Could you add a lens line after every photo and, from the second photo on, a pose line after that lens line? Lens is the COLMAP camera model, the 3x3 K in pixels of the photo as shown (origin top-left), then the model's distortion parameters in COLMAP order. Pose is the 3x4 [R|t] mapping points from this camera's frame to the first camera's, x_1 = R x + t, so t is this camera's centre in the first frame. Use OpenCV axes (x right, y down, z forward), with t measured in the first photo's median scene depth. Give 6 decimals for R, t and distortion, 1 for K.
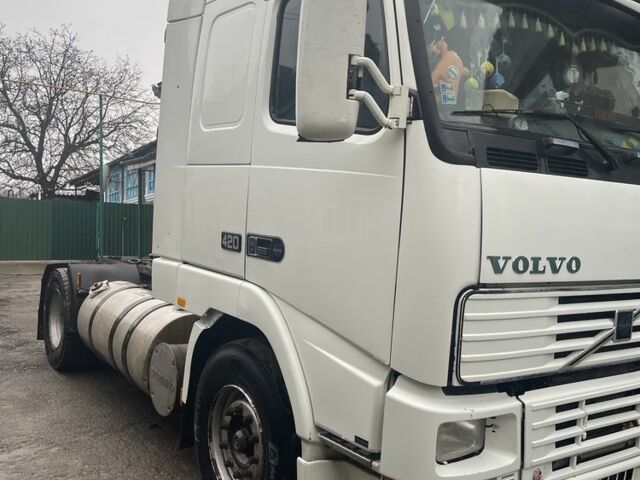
lens RADIAL K [[628.7, 0, 320.0], [0, 628.7, 241.1], [0, 0, 1]] dist [0.010567, 0.000000]
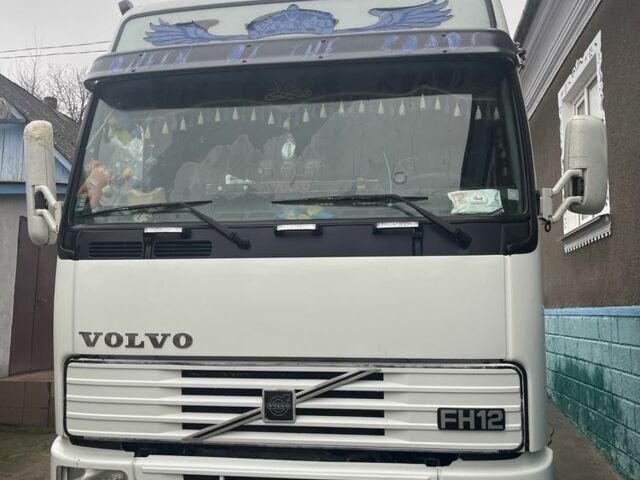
lens RADIAL K [[628.7, 0, 319.4], [0, 628.7, 240.7], [0, 0, 1]] dist [0.010567, 0.000000]
pose [[0.740535, -0.074372, -0.667890, 1.343462], [0.016003, 0.995527, -0.093112, -0.028815], [0.671828, 0.058264, 0.738412, 0.367370]]
